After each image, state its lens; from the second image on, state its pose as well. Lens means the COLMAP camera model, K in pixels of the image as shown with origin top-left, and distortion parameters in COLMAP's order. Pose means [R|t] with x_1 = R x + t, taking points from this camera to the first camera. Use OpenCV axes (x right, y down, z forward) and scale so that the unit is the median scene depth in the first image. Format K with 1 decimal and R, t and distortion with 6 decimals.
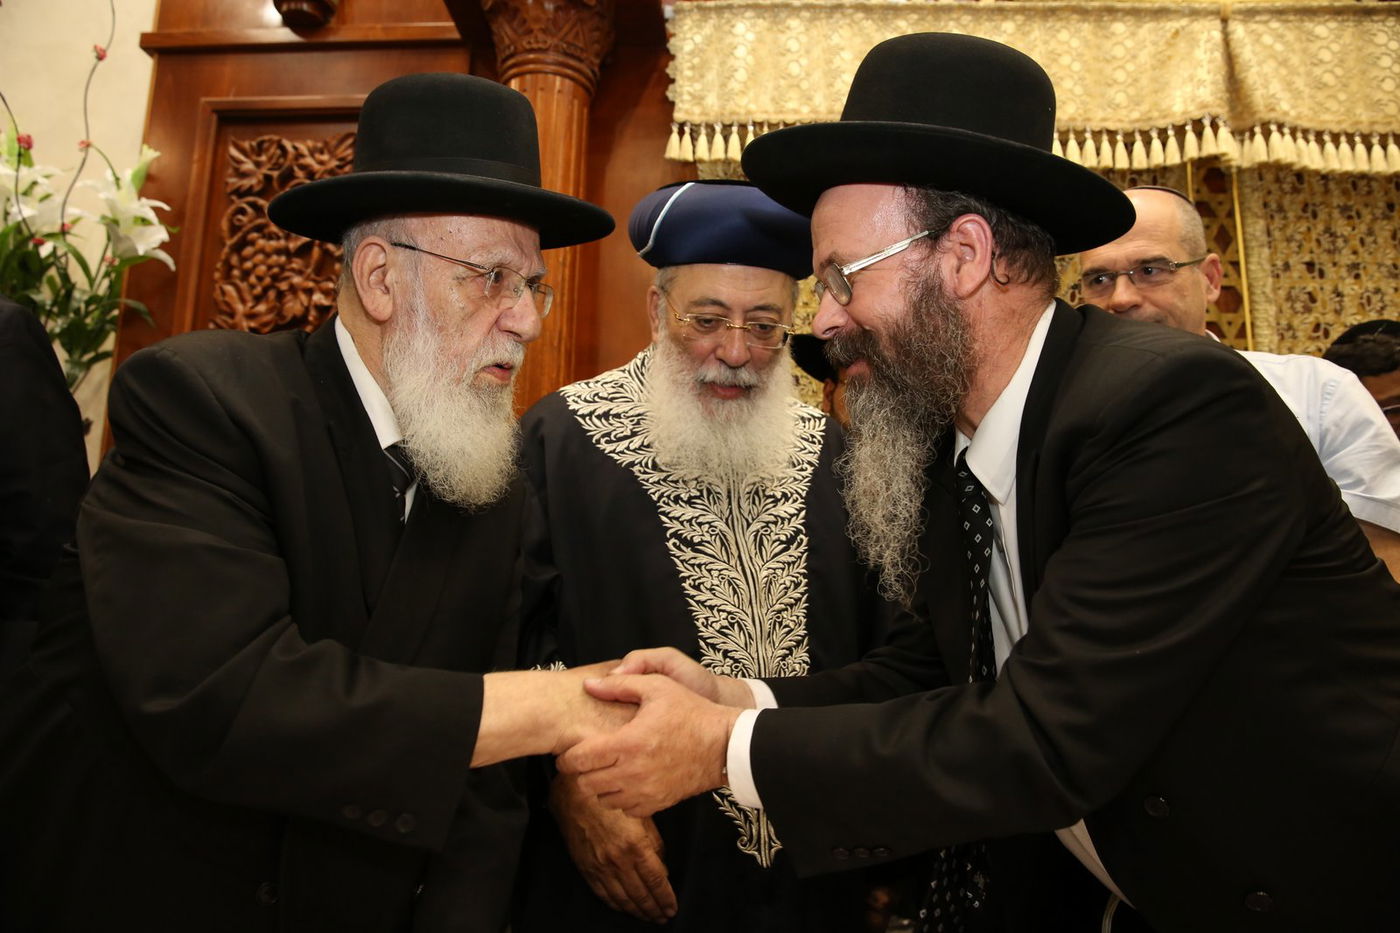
lens RADIAL K [[970.9, 0, 687.5], [0, 970.9, 451.5], [0, 0, 1]] dist [-0.098425, 0.065282]
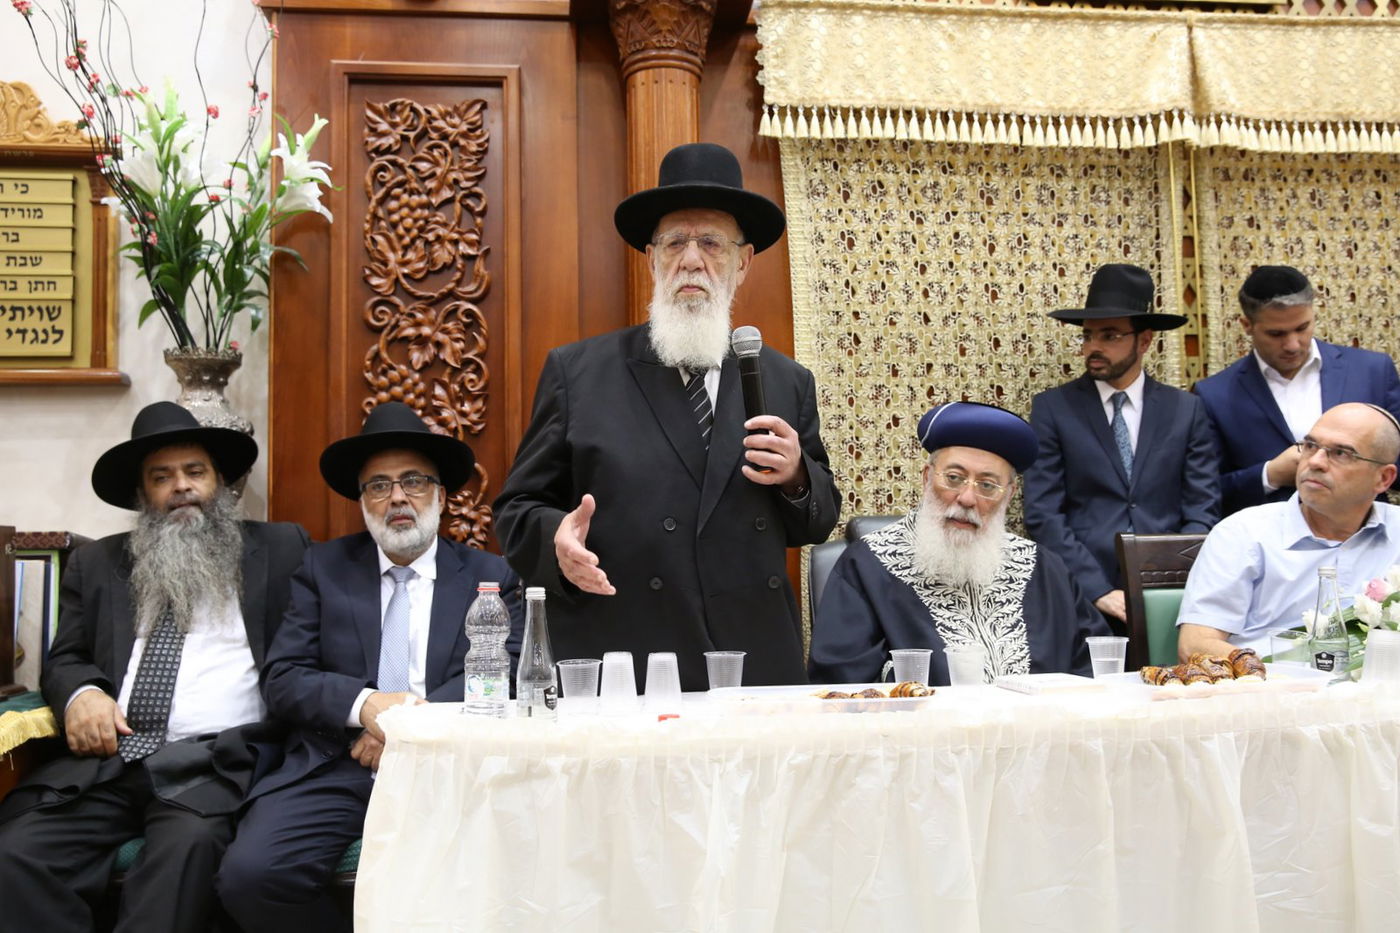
lens RADIAL K [[1319.1, 0, 696.1], [0, 1319.1, 444.7], [0, 0, 1]] dist [-0.012166, 0.000000]
pose [[0.984759, -0.028474, 0.171580, -0.386562], [0.016295, 0.997273, 0.071977, -0.032143], [-0.173162, -0.068085, 0.982537, -0.637710]]
